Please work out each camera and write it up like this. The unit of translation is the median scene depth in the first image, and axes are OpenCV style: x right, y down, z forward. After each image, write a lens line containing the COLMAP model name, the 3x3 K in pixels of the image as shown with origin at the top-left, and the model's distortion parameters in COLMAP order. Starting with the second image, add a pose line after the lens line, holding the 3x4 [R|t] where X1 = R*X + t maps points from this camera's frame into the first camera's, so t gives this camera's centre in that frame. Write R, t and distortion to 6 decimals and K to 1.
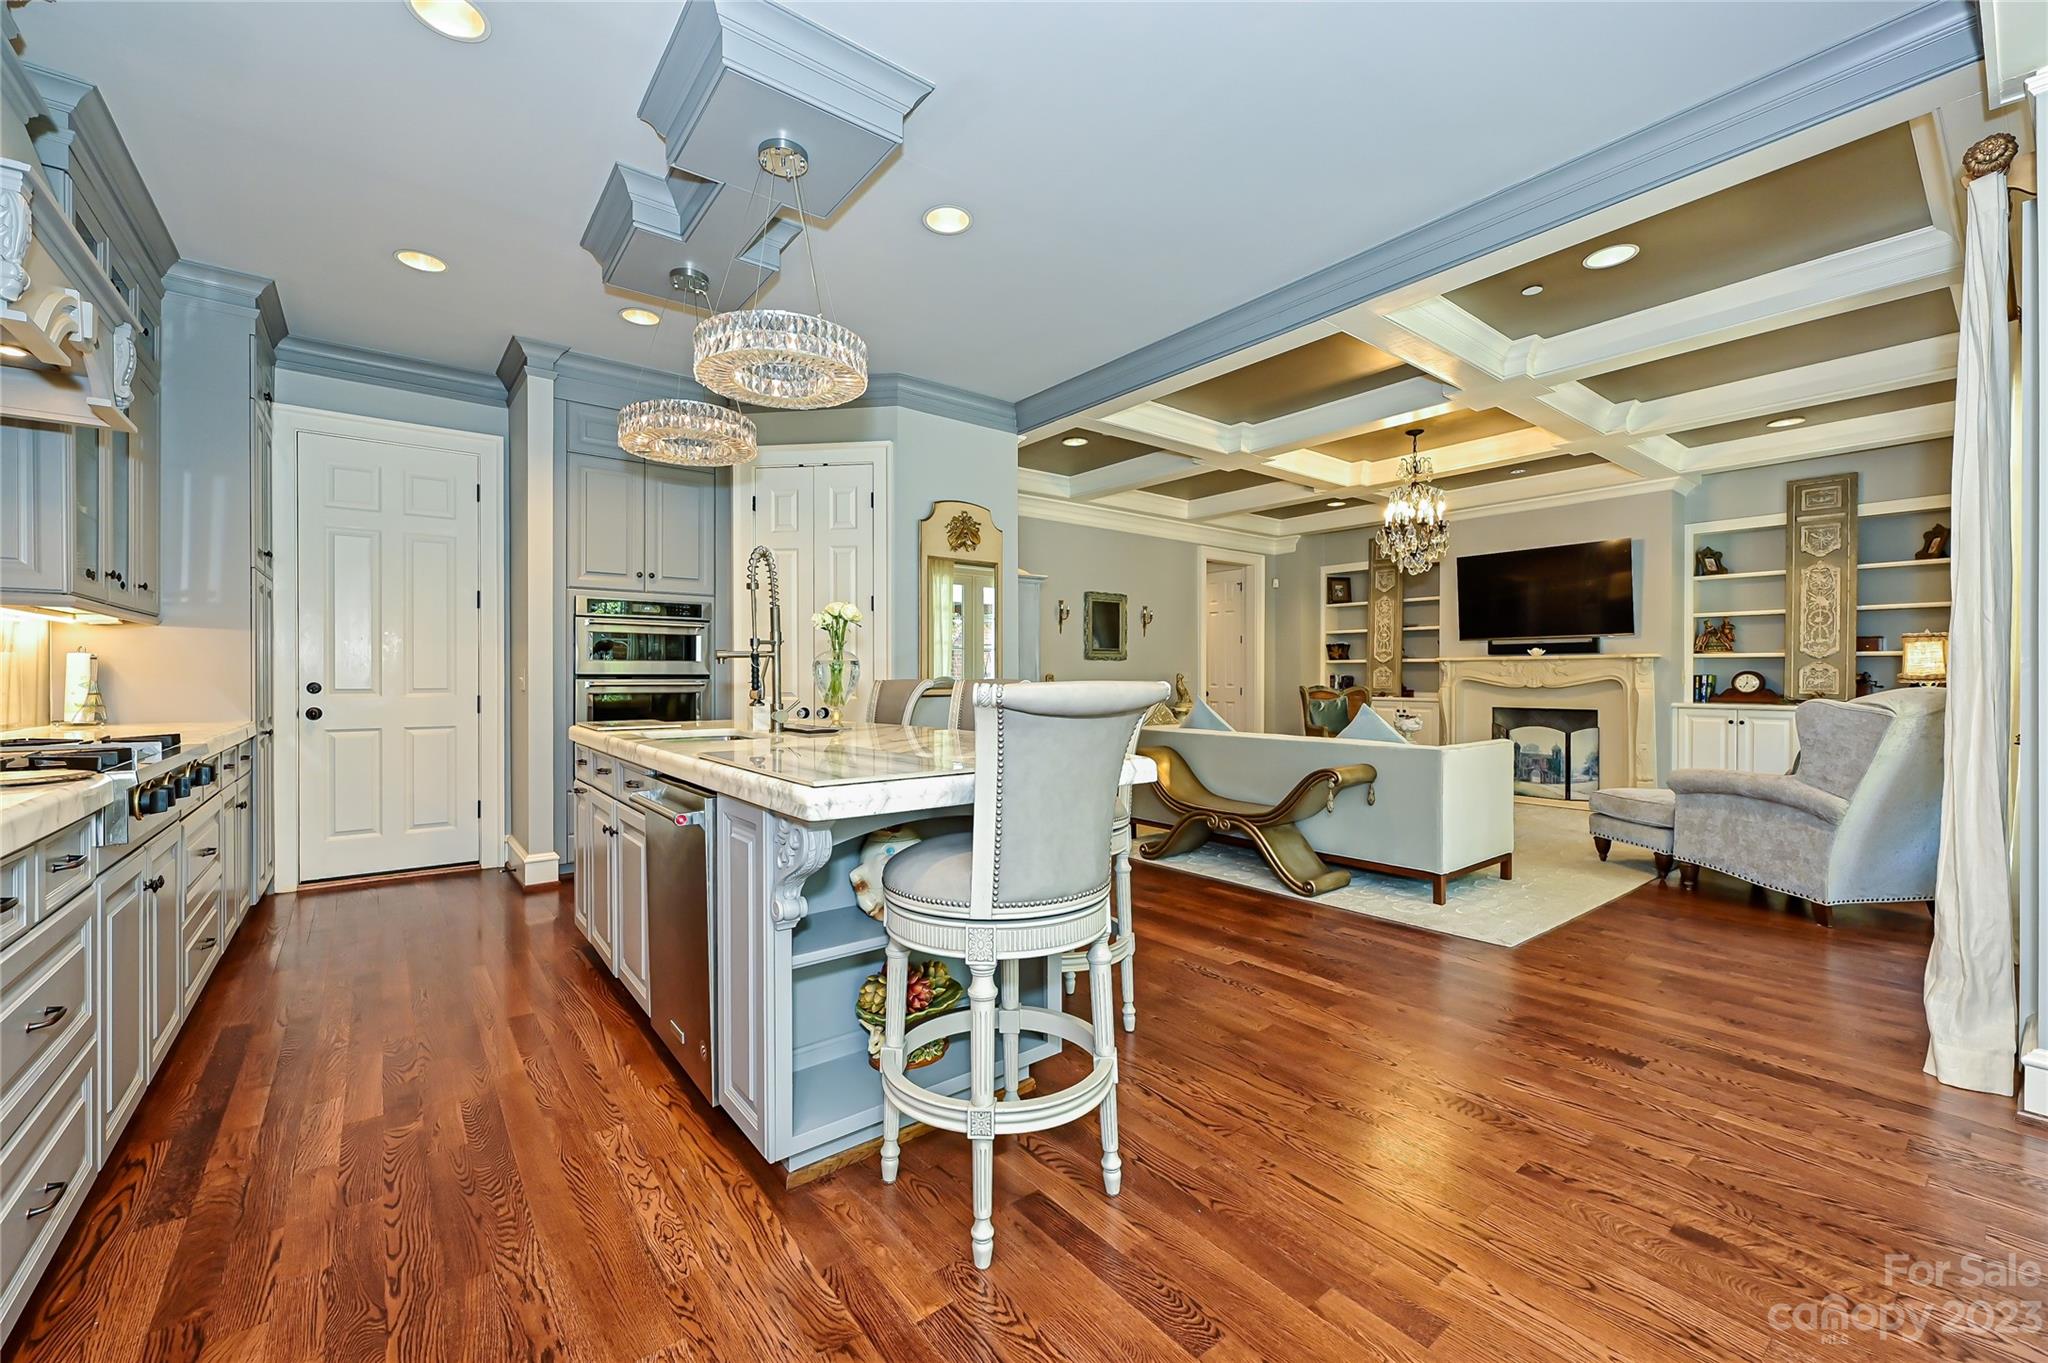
lens RADIAL K [[815.6, 0, 1016.4], [0, 815.6, 682.3], [0, 0, 1]] dist [-0.003065, 0.000766]
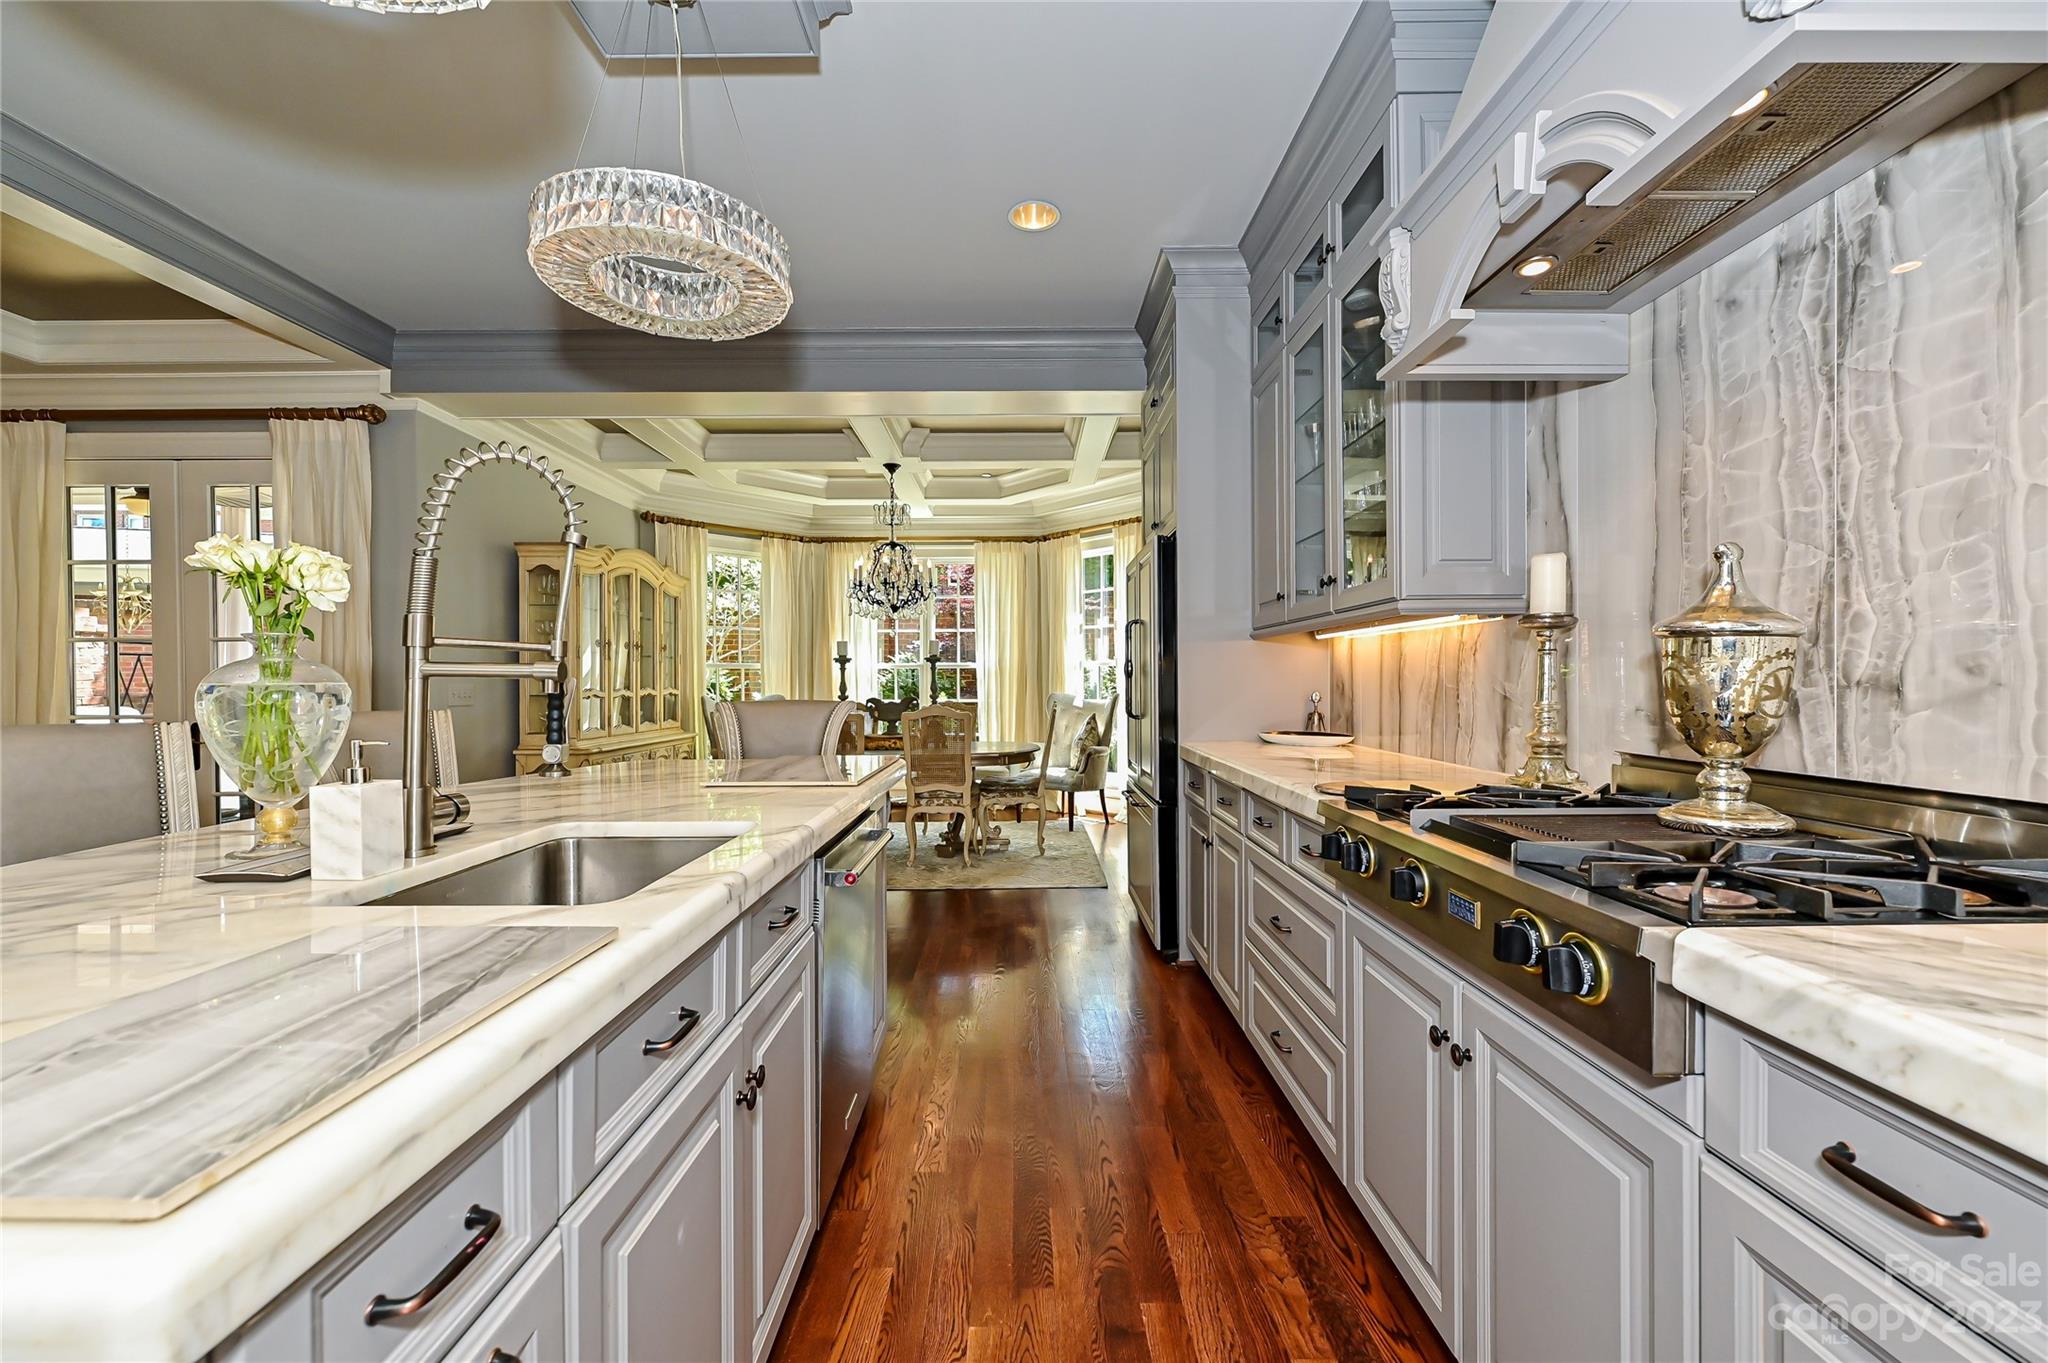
lens RADIAL K [[815.6, 0, 1020.5], [0, 815.6, 686.9], [0, 0, 1]] dist [-0.003065, 0.000766]
pose [[-0.791667, 0.000602, 0.610952, -0.411759], [0.012434, 0.999808, 0.015127, -0.014161], [-0.610826, 0.019572, -0.791523, 0.590478]]
